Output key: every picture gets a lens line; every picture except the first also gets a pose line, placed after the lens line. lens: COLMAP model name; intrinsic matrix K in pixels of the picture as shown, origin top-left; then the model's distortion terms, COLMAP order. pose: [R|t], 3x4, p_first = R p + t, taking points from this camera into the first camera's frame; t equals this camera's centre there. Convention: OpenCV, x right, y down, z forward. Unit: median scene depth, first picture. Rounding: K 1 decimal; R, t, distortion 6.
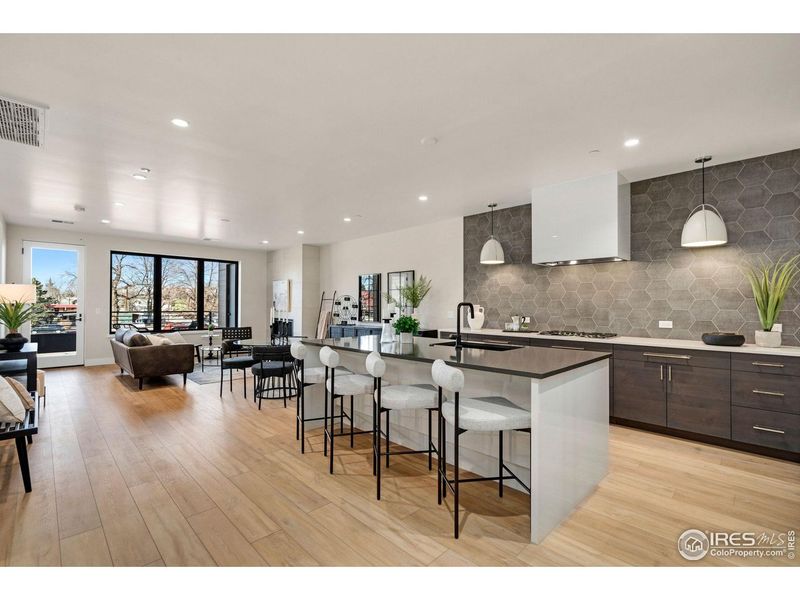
lens RADIAL K [[371.0, 0, 398.2], [0, 371.0, 304.6], [0, 0, 1]] dist [0.000118, 0.000074]
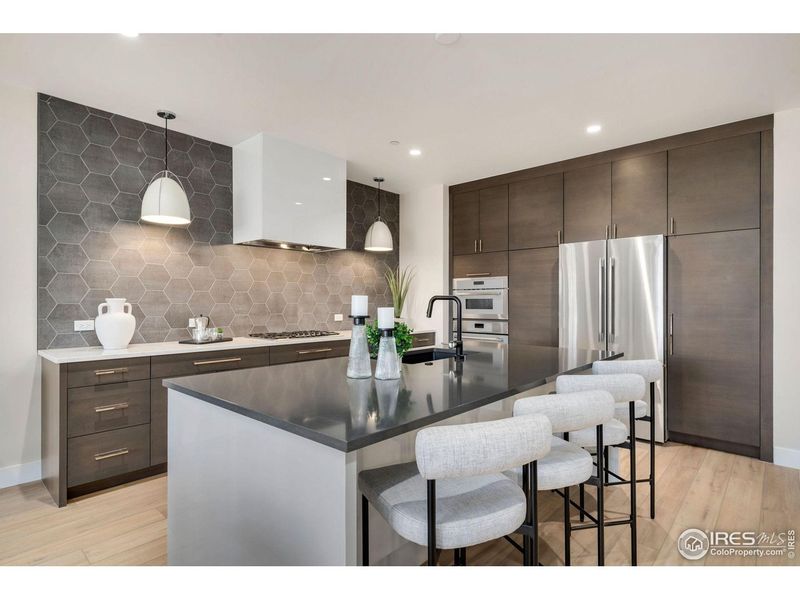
lens RADIAL K [[422.3, 0, 398.4], [0, 422.3, 302.6], [0, 0, 1]] dist [0.000933, 0.000848]
pose [[-0.062121, -0.005539, 0.998053, -0.341042], [-0.003369, 0.999980, 0.005340, 0.002250], [-0.998063, -0.003030, -0.062138, 0.612994]]
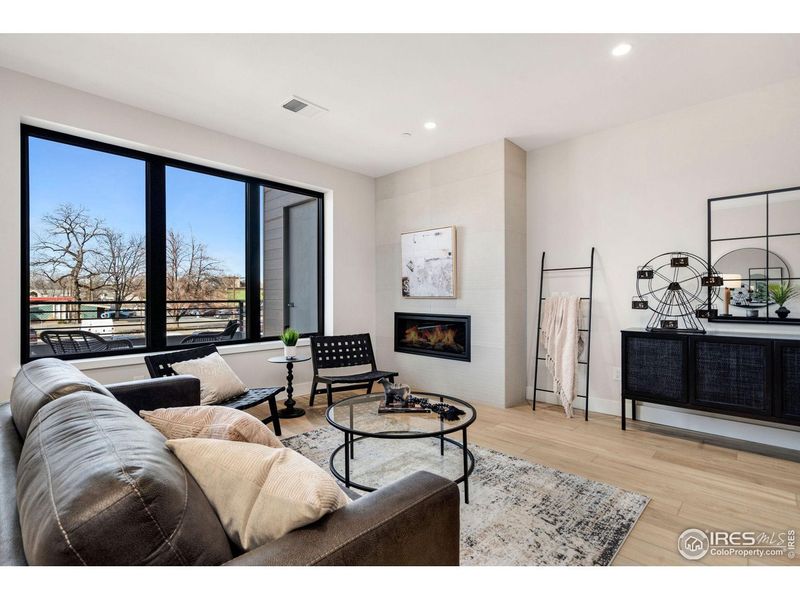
lens RADIAL K [[384.3, 0, 399.0], [0, 384.3, 296.3], [0, 0, 1]] dist [-0.000719, -0.000196]
pose [[0.999009, -0.006360, 0.044061, -0.580795], [0.006246, 0.999977, 0.002736, 0.022297], [-0.044077, -0.002458, 0.999025, 0.824055]]
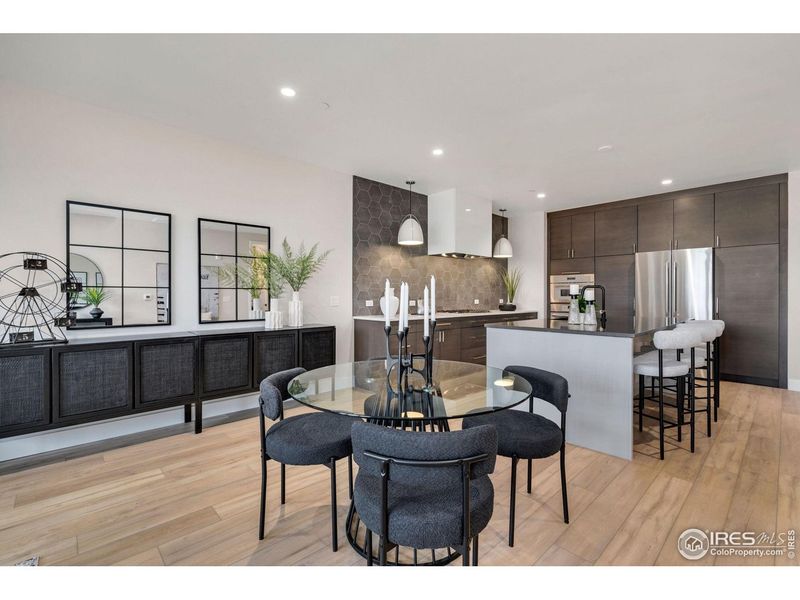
lens RADIAL K [[367.4, 0, 396.8], [0, 367.4, 297.2], [0, 0, 1]] dist [-0.001156, 0.000163]
pose [[0.017567, -0.008082, 0.999813, -0.602051], [-0.001977, 0.999965, 0.008118, 0.014415], [-0.999844, -0.002119, 0.017550, 0.894227]]
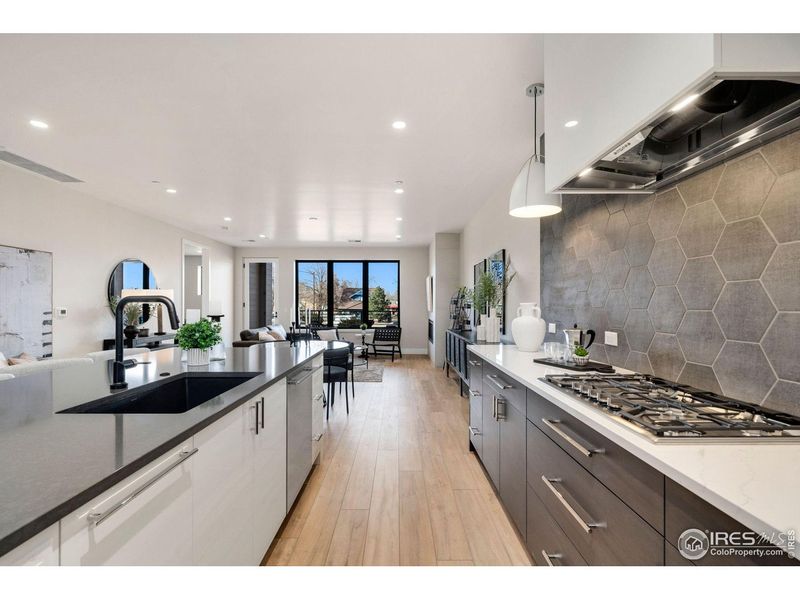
lens RADIAL K [[371.0, 0, 398.2], [0, 371.0, 304.6], [0, 0, 1]] dist [0.000118, 0.000074]
pose [[0.718701, -0.003446, -0.695311, 0.398893], [0.003117, 0.999994, -0.001733, 0.004061], [0.695313, -0.000922, 0.718707, 0.474755]]
